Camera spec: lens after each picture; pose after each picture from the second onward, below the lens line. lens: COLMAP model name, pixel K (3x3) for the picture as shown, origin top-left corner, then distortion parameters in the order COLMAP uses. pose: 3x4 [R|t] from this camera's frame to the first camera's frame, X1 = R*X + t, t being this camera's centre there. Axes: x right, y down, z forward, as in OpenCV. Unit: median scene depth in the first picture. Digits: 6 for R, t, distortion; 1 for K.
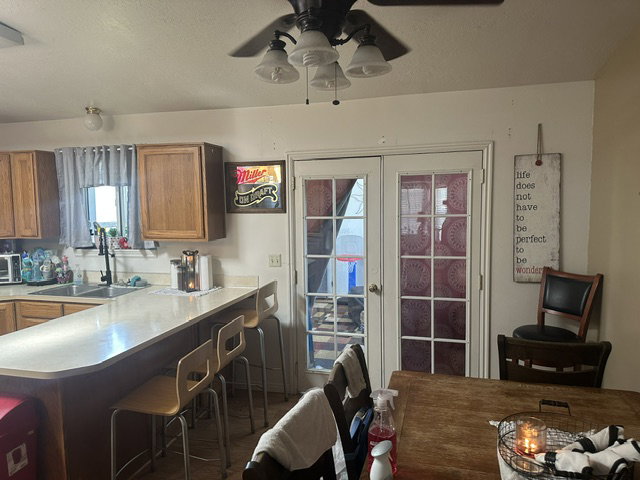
lens RADIAL K [[445.0, 0, 320.0], [0, 445.0, 240.0], [0, 0, 1]] dist [0.107701, -0.143973]
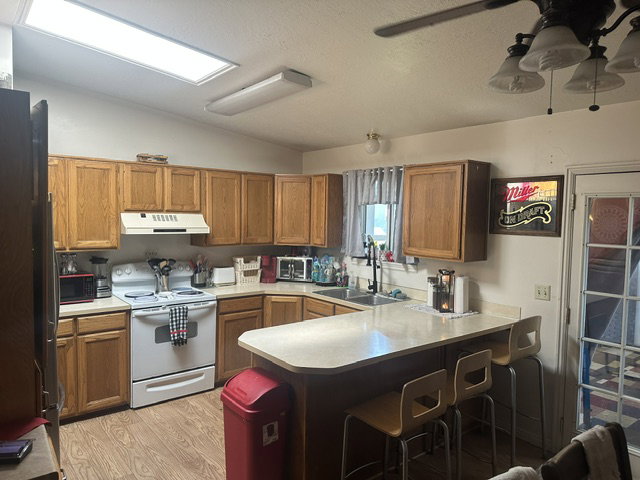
lens RADIAL K [[445.0, 0, 320.0], [0, 445.0, 240.0], [0, 0, 1]] dist [0.107701, -0.143973]
pose [[0.805484, 0.061998, -0.589366, 0.063688], [-0.078132, 0.996941, -0.001910, -0.019321], [0.587445, 0.047586, 0.807864, 0.046092]]
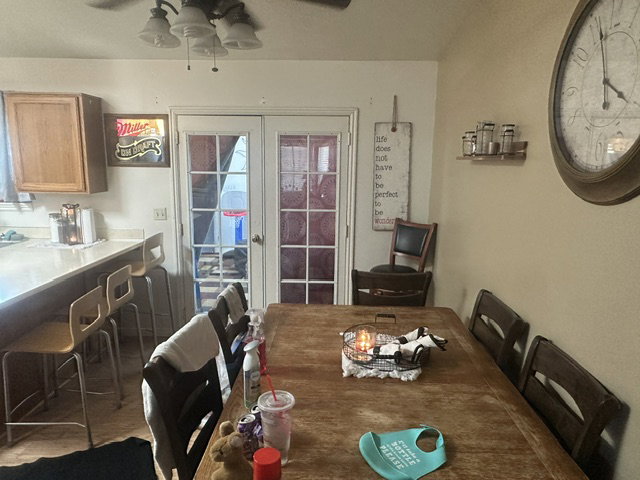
lens RADIAL K [[452.2, 0, 317.1], [0, 452.2, 246.8], [0, 0, 1]] dist [-0.003588, -0.002582]
pose [[0.972036, -0.017803, 0.234157, 0.005471], [-0.007556, 0.994235, 0.106957, 0.007900], [-0.234711, -0.105735, 0.966297, -0.107270]]
